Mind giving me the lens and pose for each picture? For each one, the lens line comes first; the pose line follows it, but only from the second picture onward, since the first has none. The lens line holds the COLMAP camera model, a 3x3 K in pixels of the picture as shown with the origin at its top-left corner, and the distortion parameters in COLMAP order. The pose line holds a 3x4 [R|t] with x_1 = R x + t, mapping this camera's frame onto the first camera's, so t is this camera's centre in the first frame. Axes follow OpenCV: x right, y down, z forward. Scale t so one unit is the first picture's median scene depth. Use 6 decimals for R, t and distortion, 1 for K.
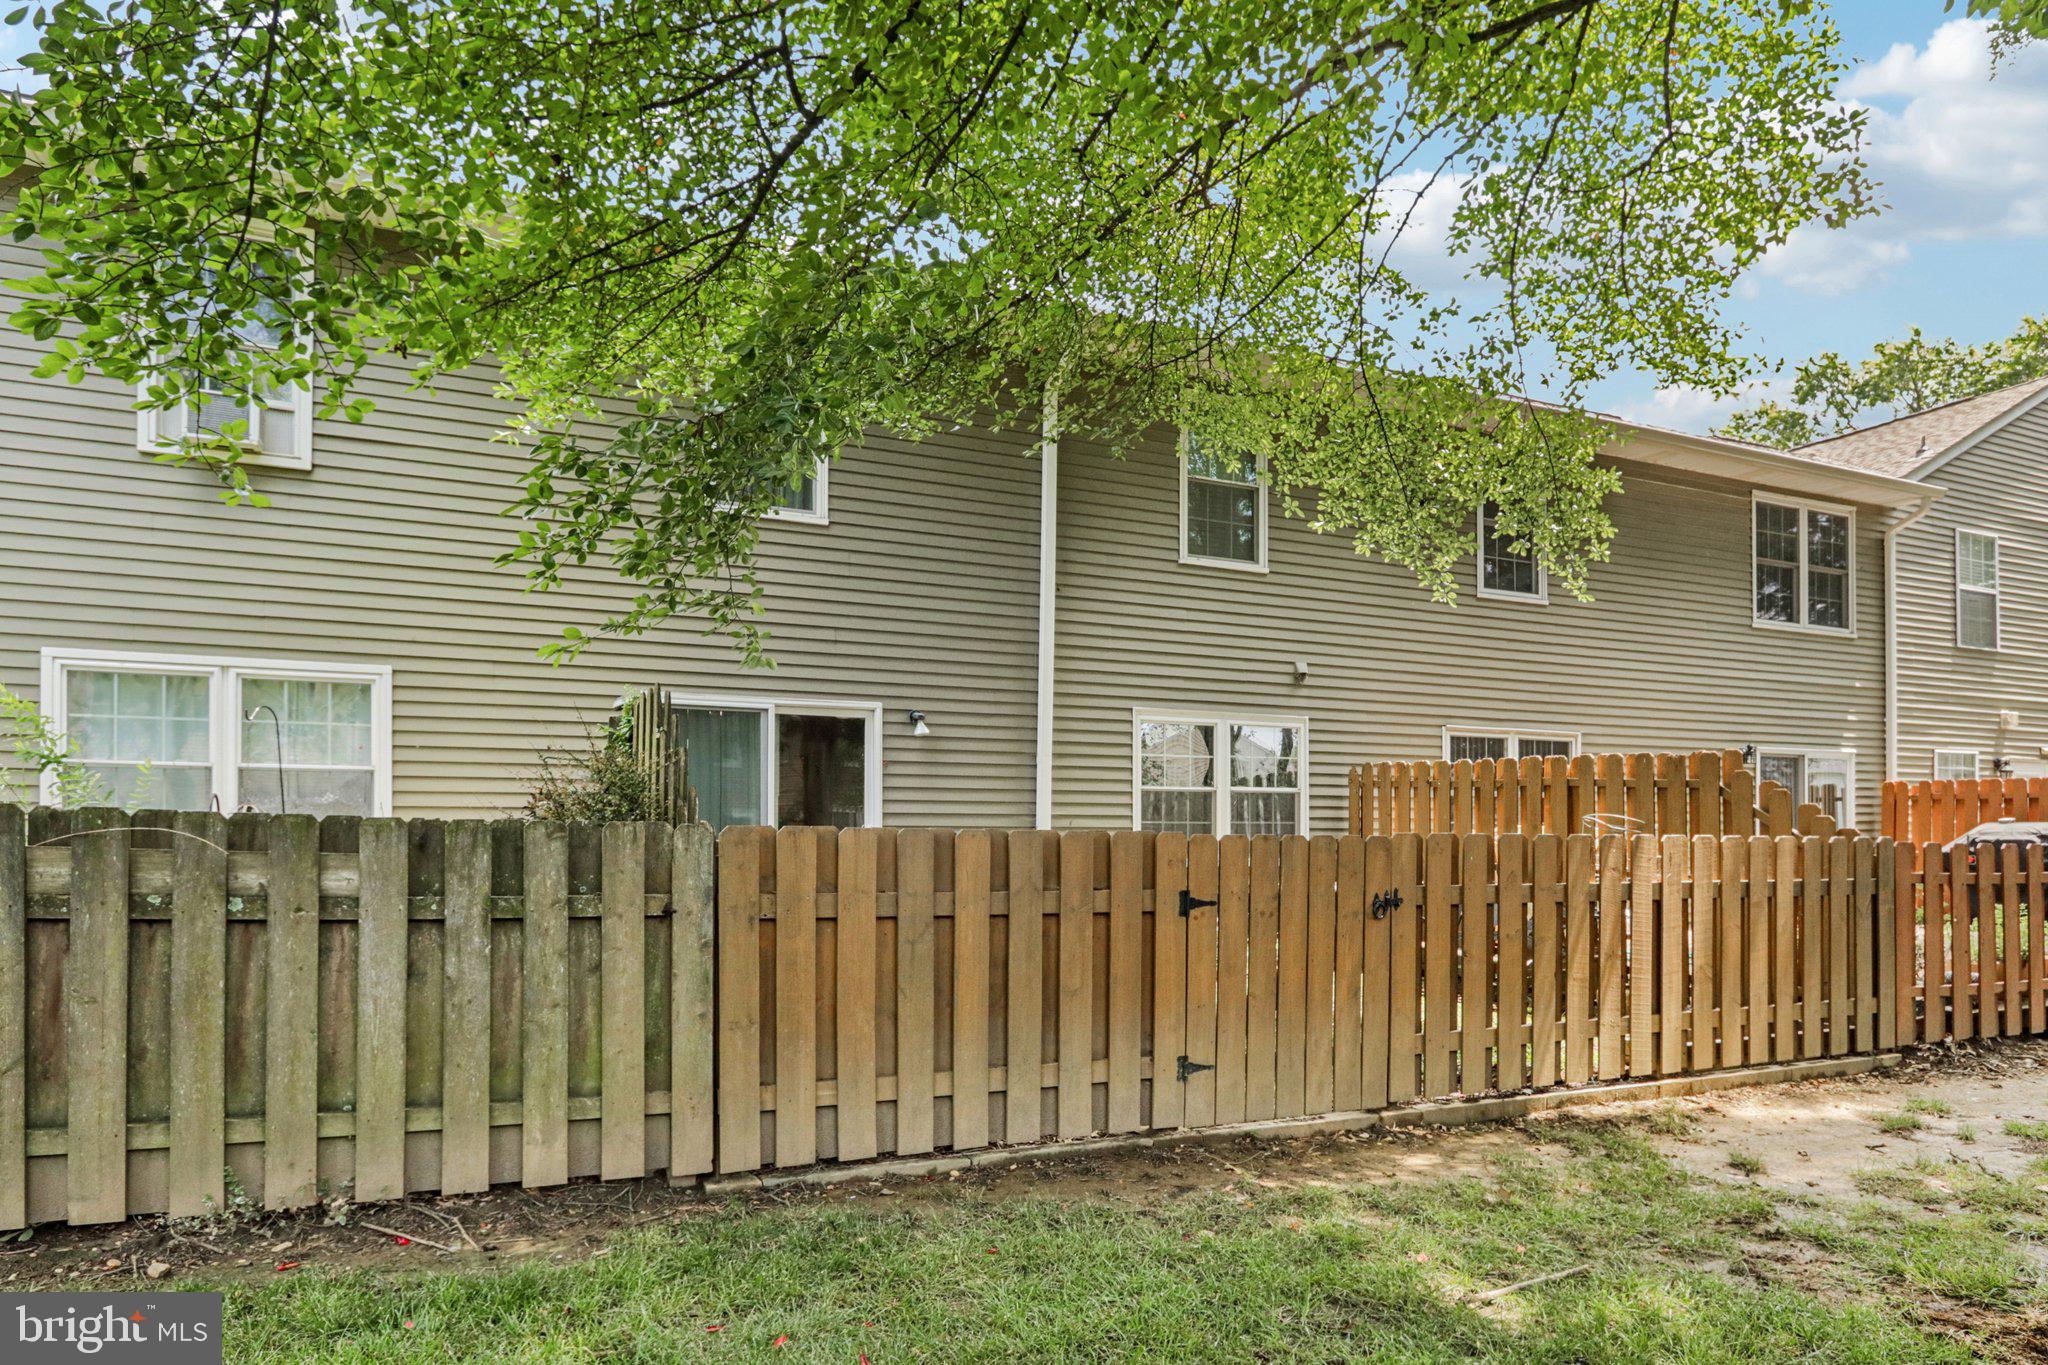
lens RADIAL K [[1219.5, 0, 1027.9], [0, 1219.5, 823.0], [0, 0, 1]] dist [-0.044469, 0.039044]
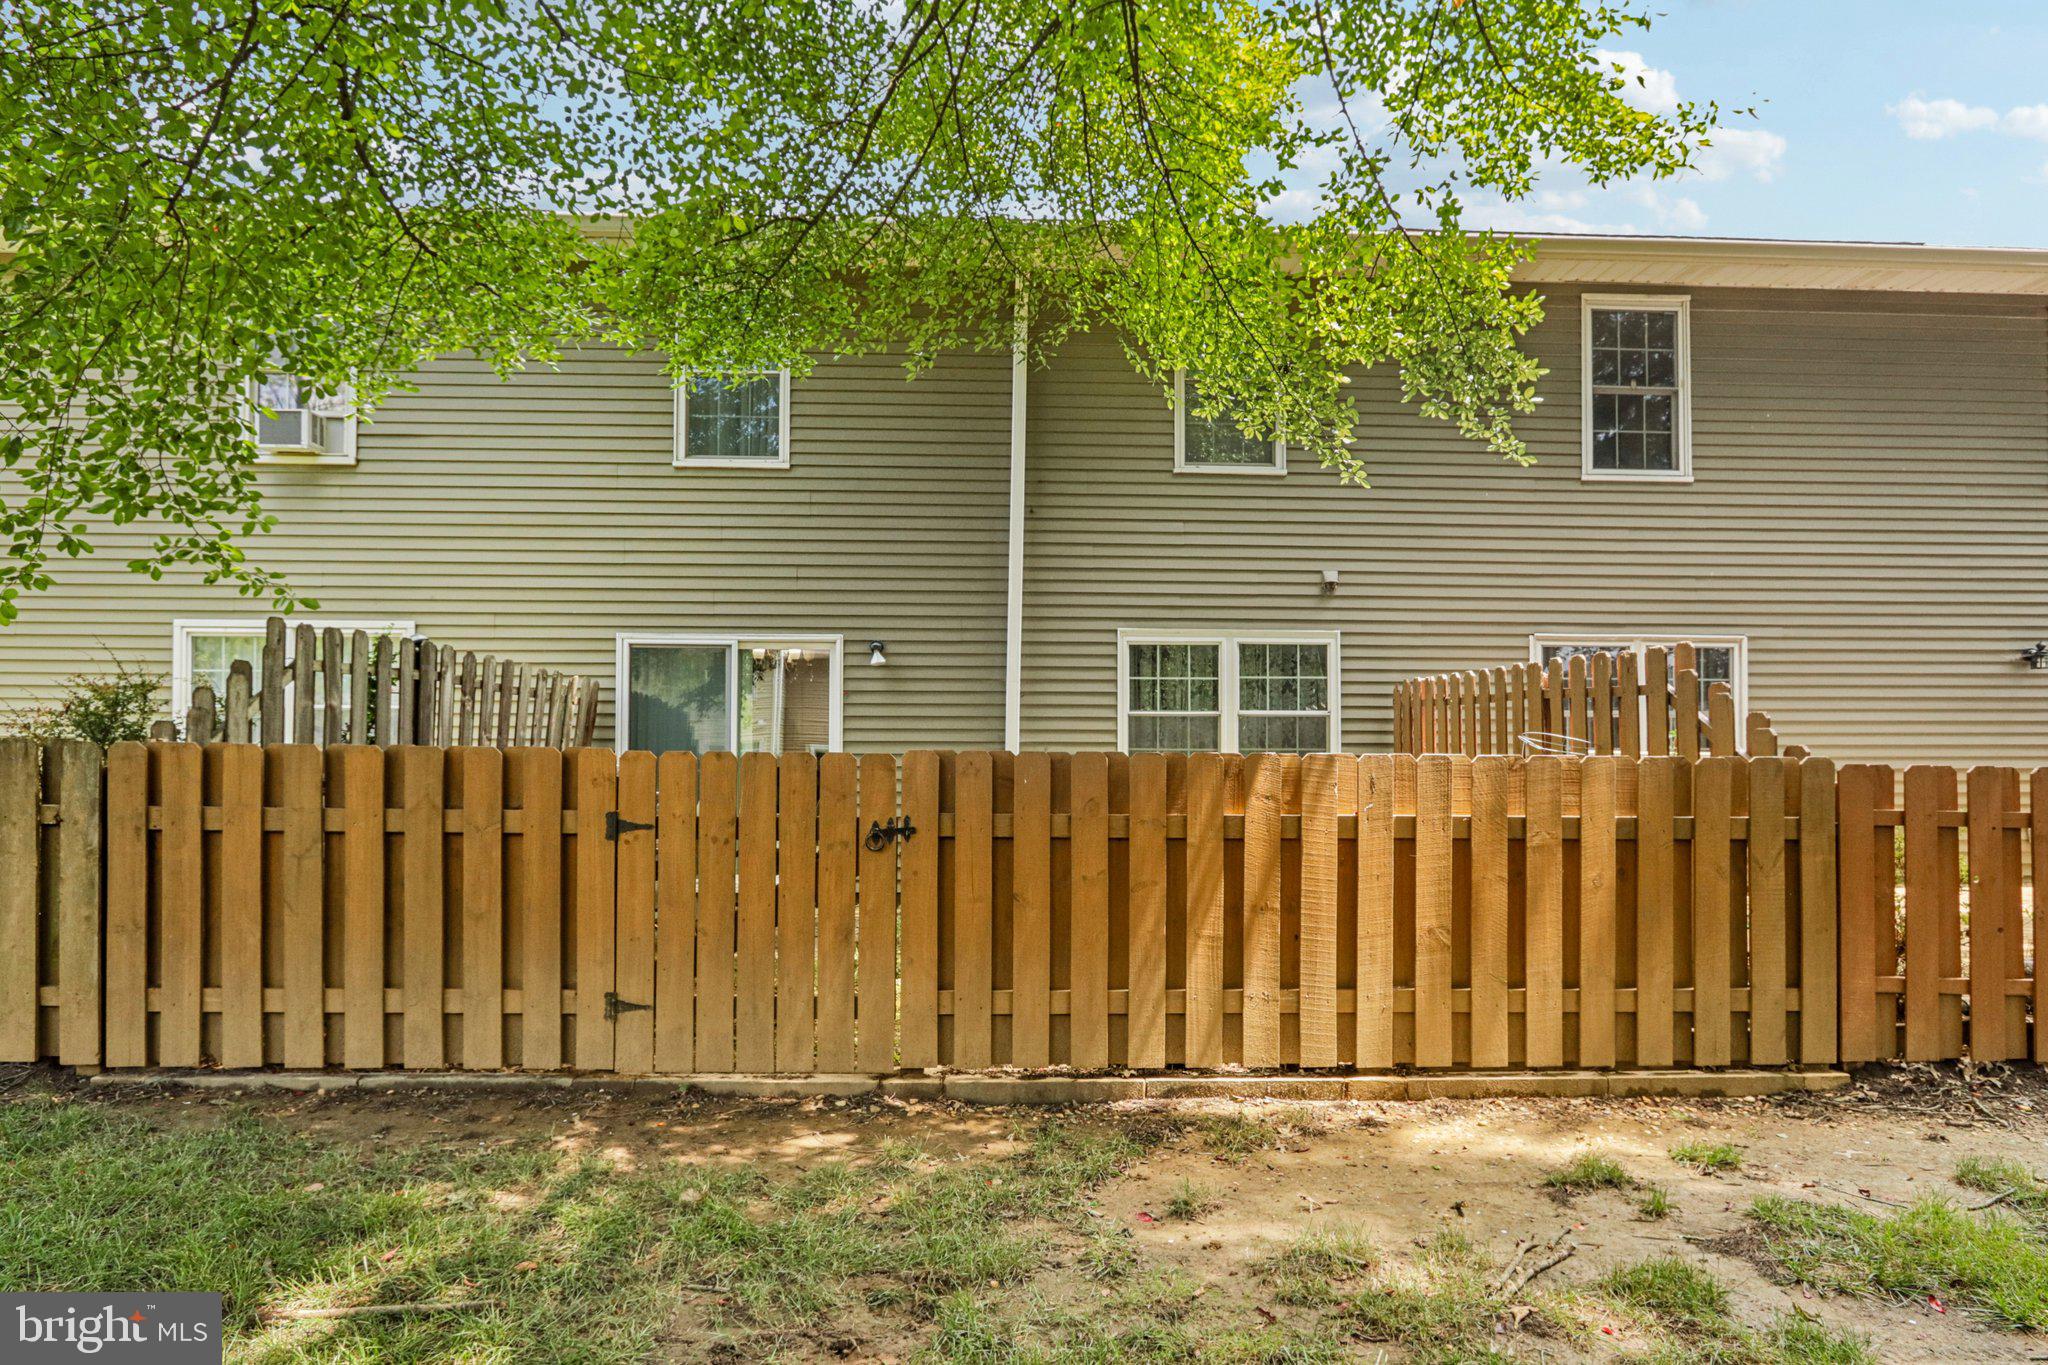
lens RADIAL K [[1121.9, 0, 1023.0], [0, 1121.9, 766.7], [0, 0, 1]] dist [-0.039532, 0.027682]
pose [[0.927040, -0.000434, -0.374961, 0.591882], [0.003512, 0.999965, 0.007528, 0.010964], [0.374945, -0.008296, 0.927010, 0.267706]]
